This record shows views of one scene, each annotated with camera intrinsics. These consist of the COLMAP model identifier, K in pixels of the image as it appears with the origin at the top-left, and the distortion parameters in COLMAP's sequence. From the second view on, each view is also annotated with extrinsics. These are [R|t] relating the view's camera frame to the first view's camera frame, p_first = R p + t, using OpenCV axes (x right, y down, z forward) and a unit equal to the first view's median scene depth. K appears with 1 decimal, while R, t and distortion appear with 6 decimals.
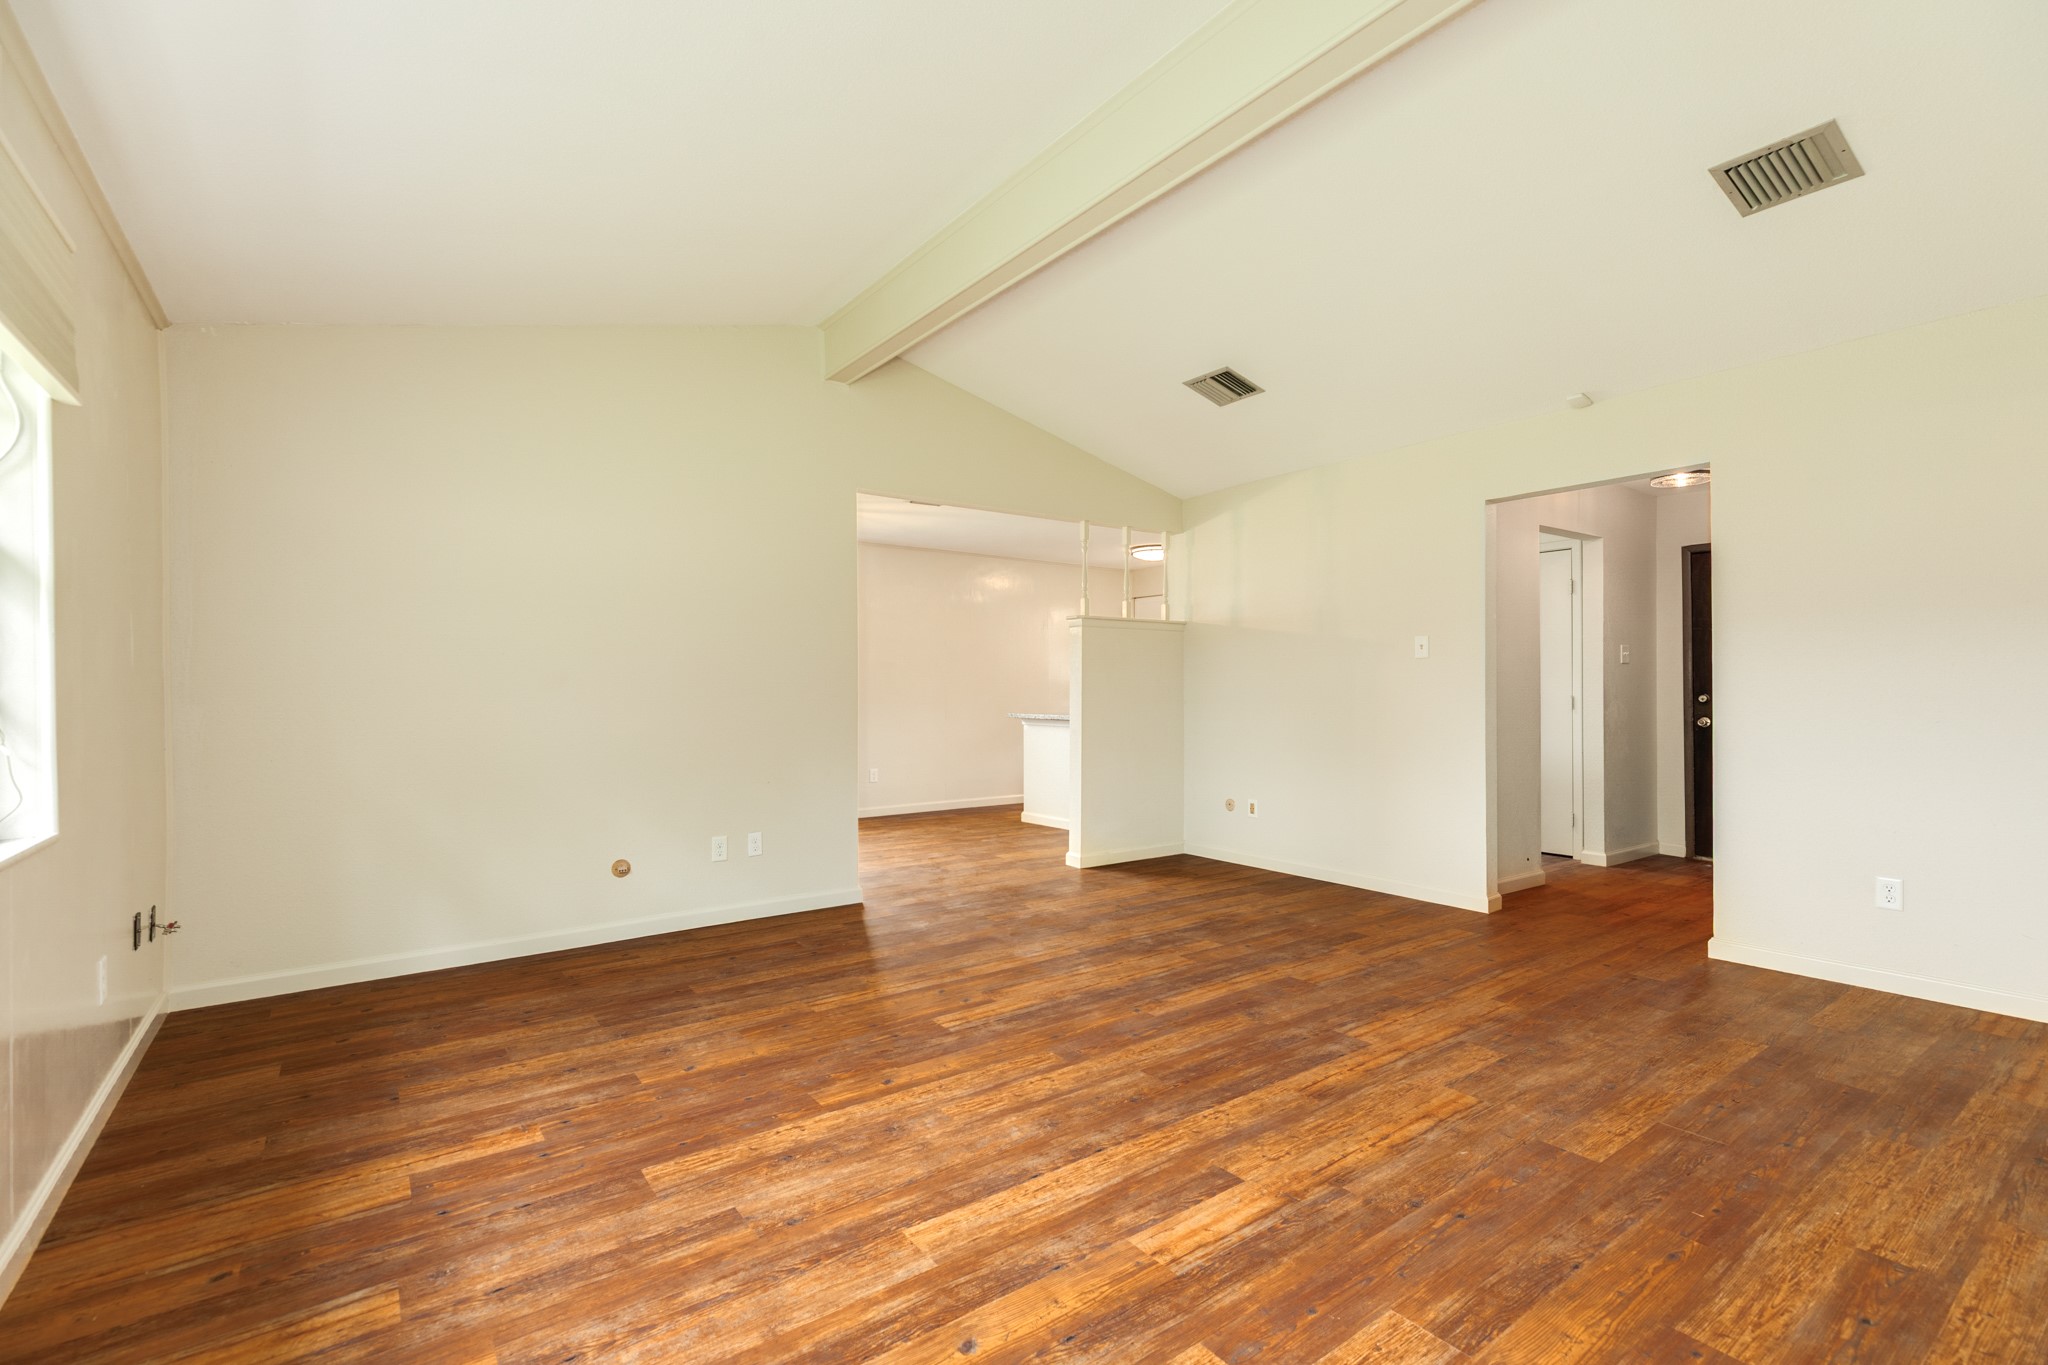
lens RADIAL K [[918.6, 0, 1021.4], [0, 918.6, 689.2], [0, 0, 1]] dist [0.005829, -0.000829]
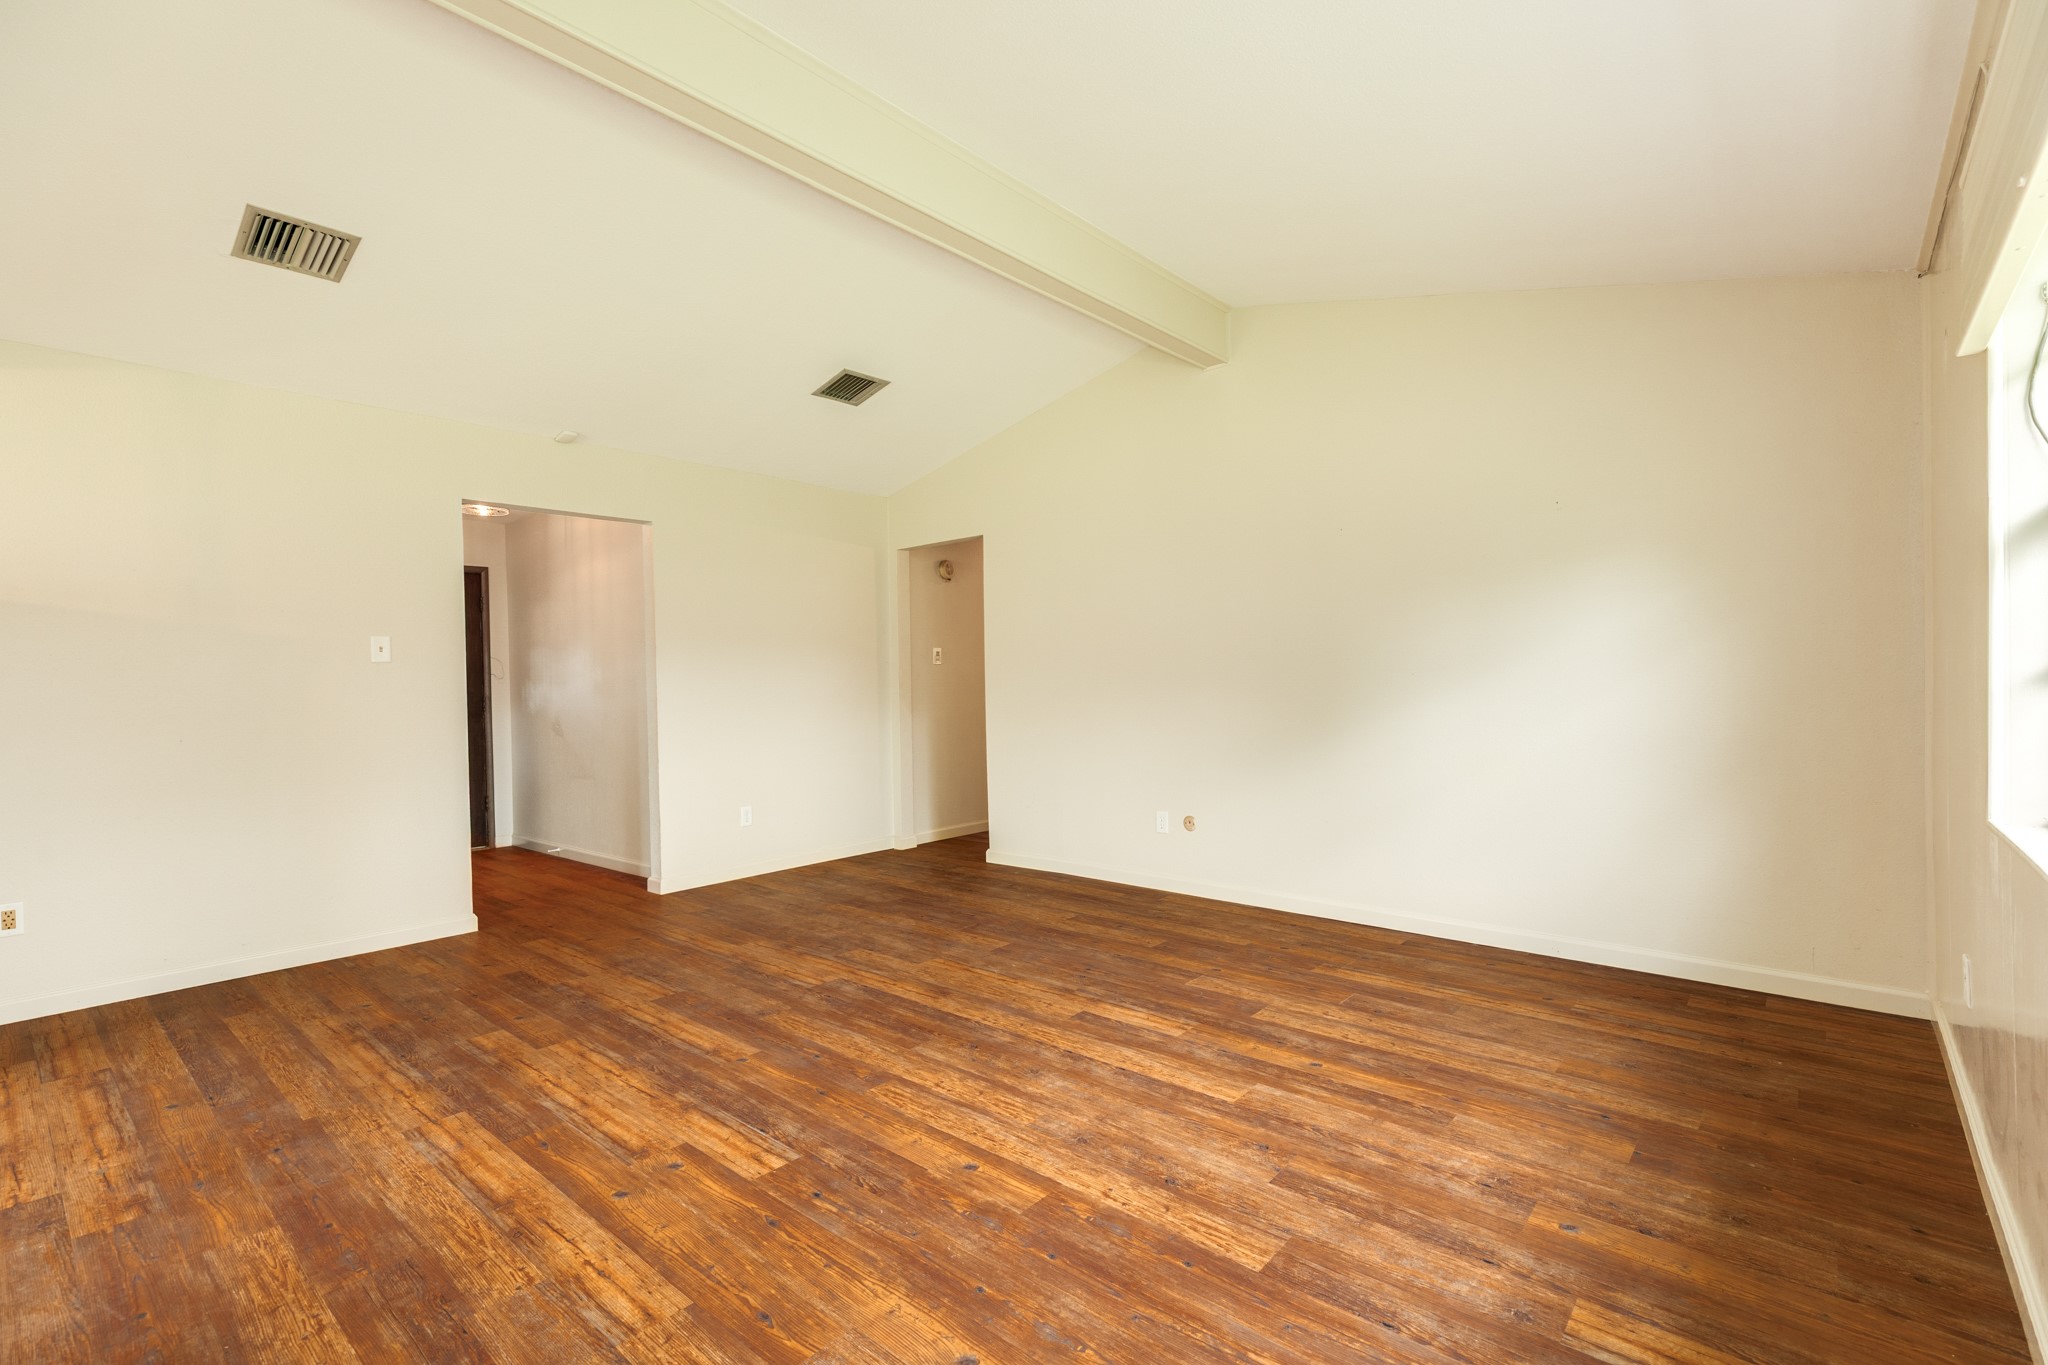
lens RADIAL K [[918.6, 0, 1021.4], [0, 918.6, 689.2], [0, 0, 1]] dist [0.005829, -0.000829]
pose [[-0.219676, -0.000677, 0.975573, -0.943183], [0.021491, 0.999754, 0.005533, -0.000950], [-0.975336, 0.022181, -0.219607, 1.115033]]
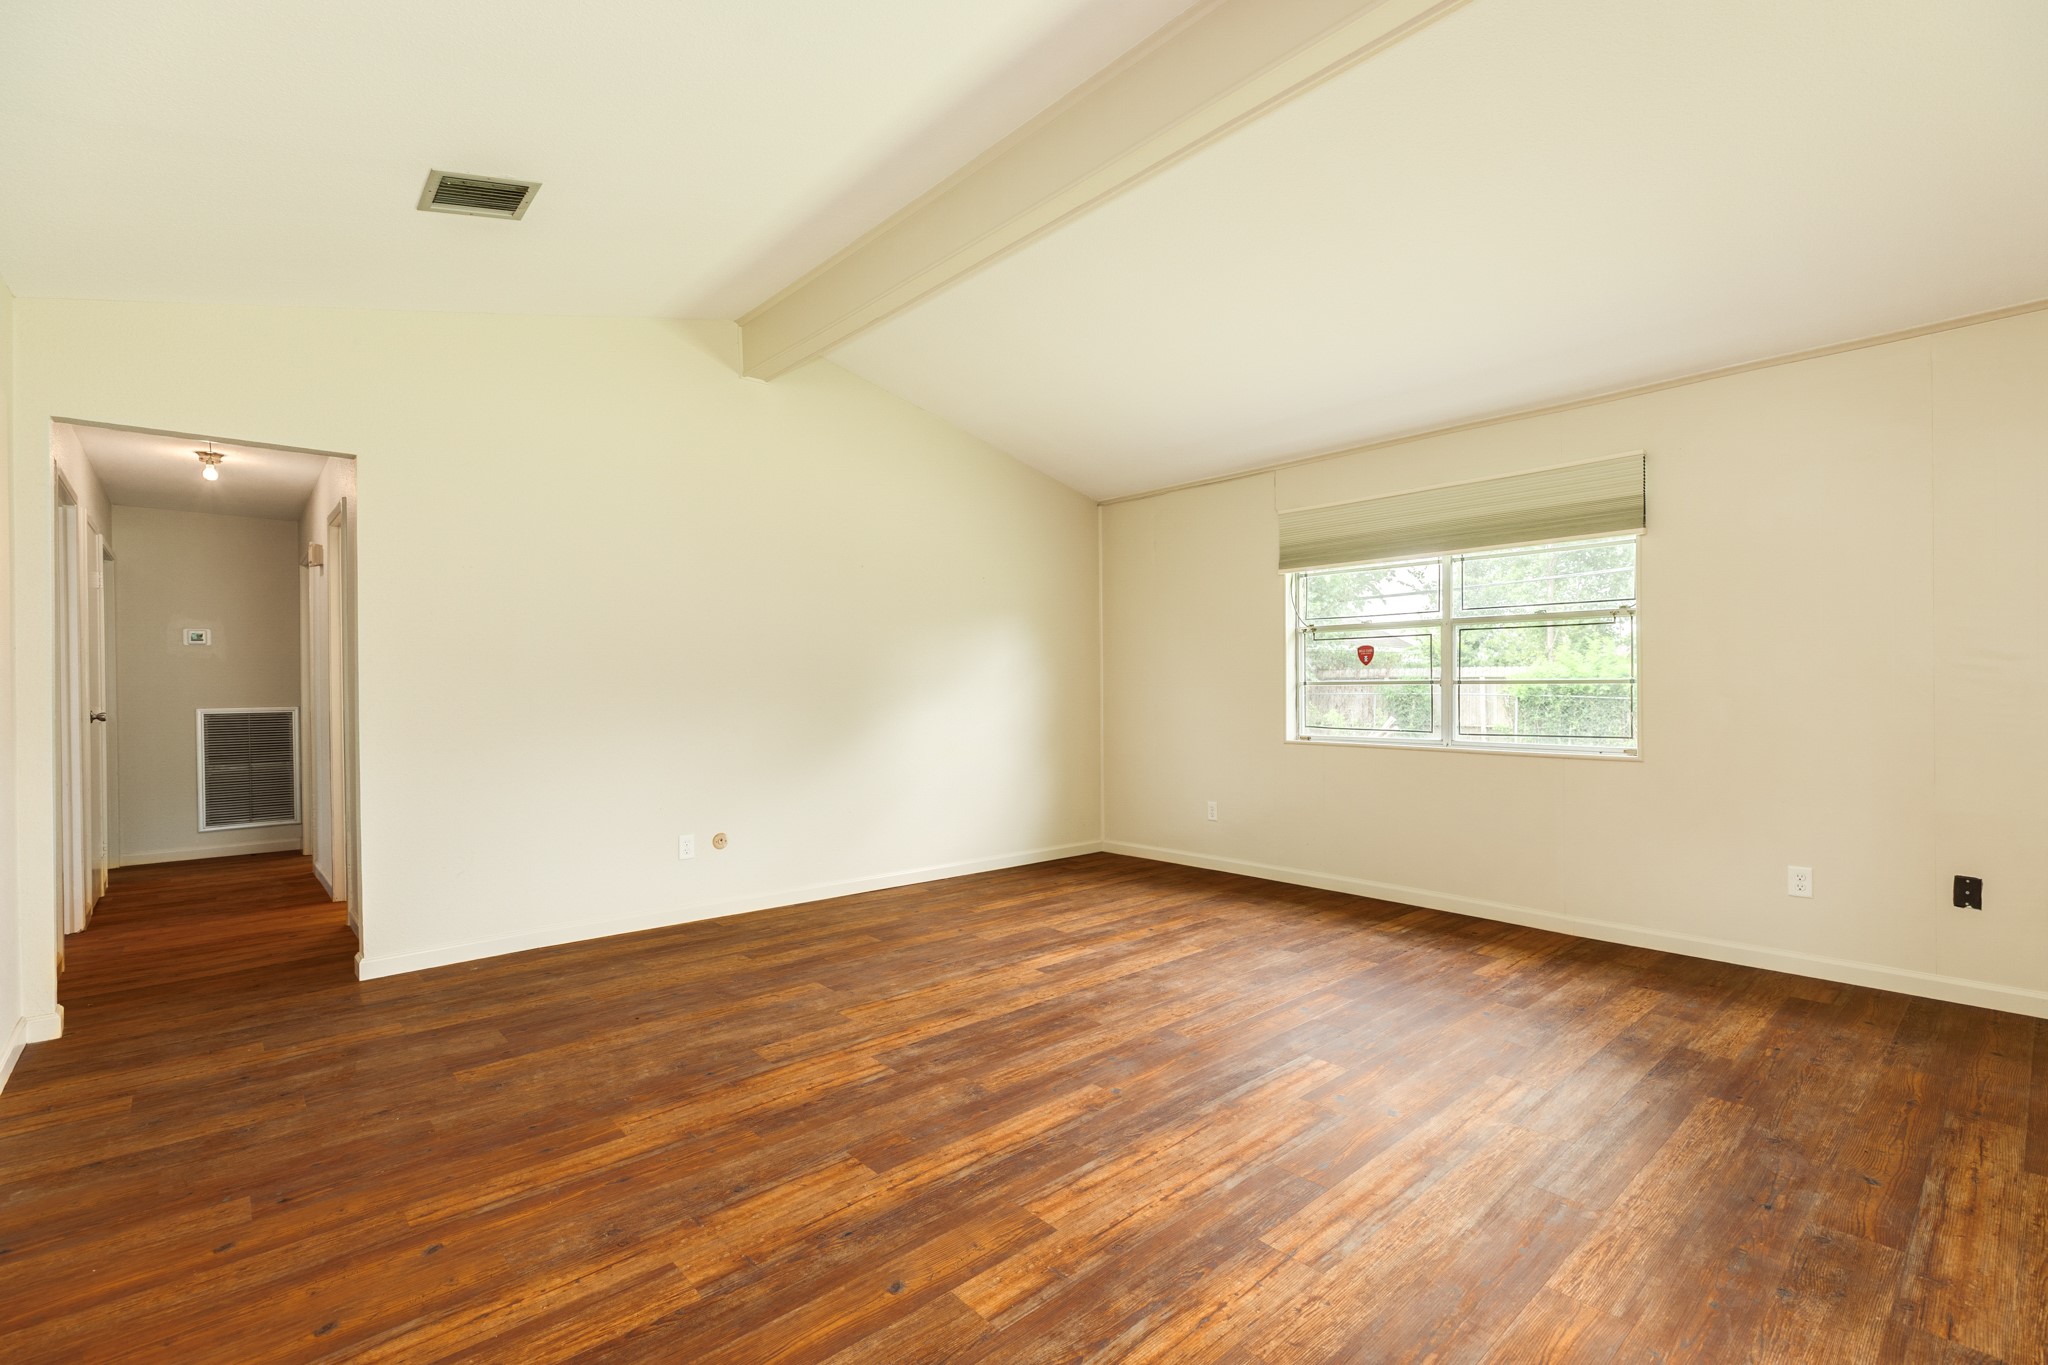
lens RADIAL K [[918.6, 0, 1021.4], [0, 918.6, 689.2], [0, 0, 1]] dist [0.005829, -0.000829]
pose [[-0.995188, 0.009959, -0.097481, 0.341617], [0.009427, 0.999938, 0.005909, -0.008858], [0.097534, 0.004962, -0.995220, 2.157594]]
